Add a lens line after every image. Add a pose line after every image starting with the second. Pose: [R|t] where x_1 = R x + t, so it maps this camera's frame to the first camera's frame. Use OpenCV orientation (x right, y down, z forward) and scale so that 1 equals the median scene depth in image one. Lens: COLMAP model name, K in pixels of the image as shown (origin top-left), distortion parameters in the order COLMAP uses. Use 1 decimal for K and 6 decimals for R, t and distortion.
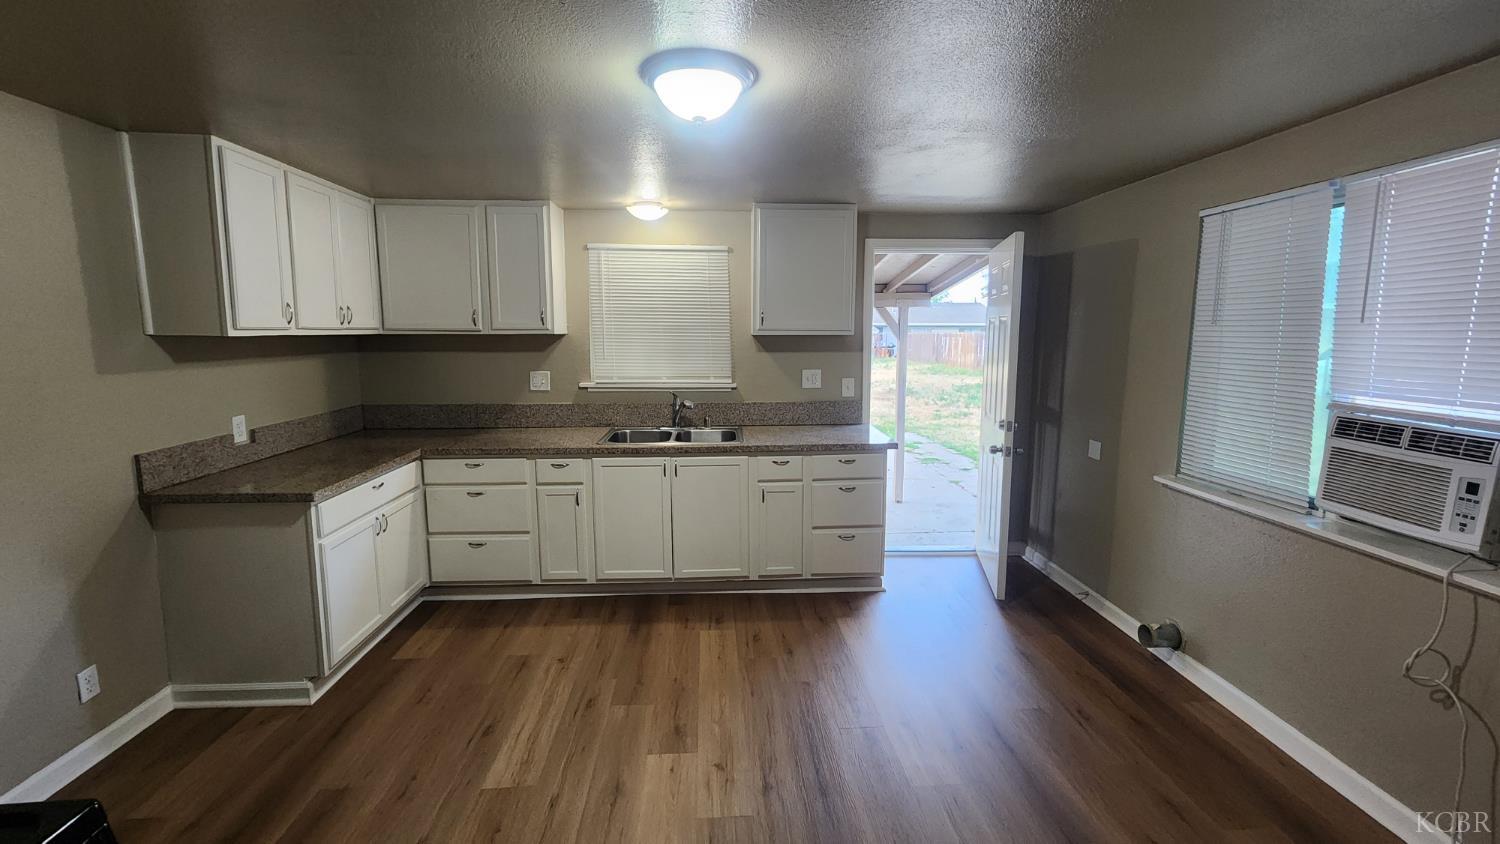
lens RADIAL K [[598.3, 0, 745.7], [0, 598.3, 410.7], [0, 0, 1]] dist [-0.002390, -0.000345]
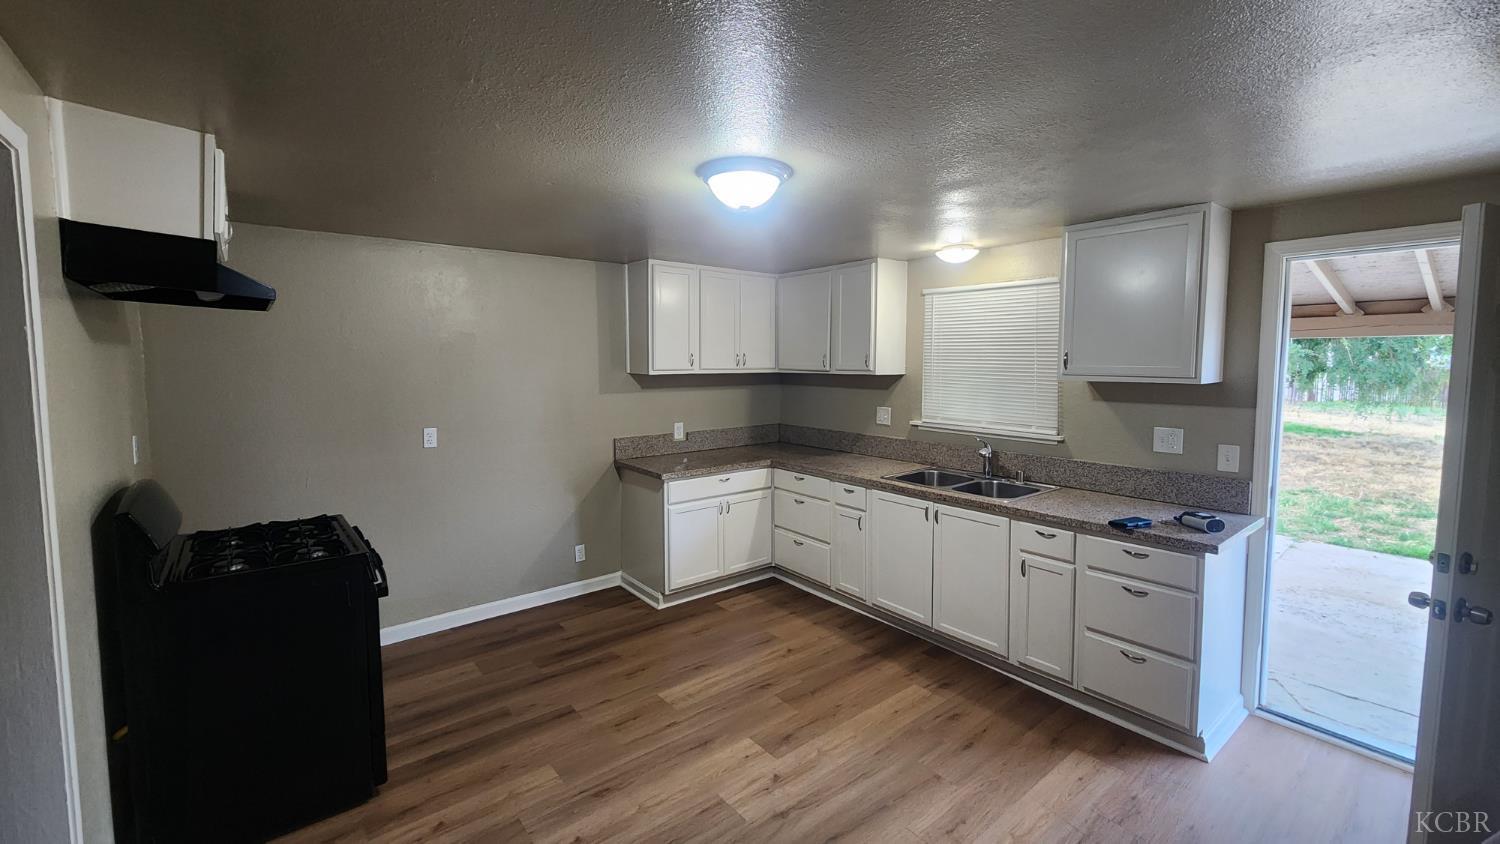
lens RADIAL K [[598.3, 0, 750.4], [0, 598.3, 413.6], [0, 0, 1]] dist [-0.002390, -0.000345]
pose [[0.588902, 0.071811, -0.805008, 0.480246], [-0.108811, 0.994021, 0.009072, -0.043887], [0.800846, 0.082251, 0.593195, 0.166113]]
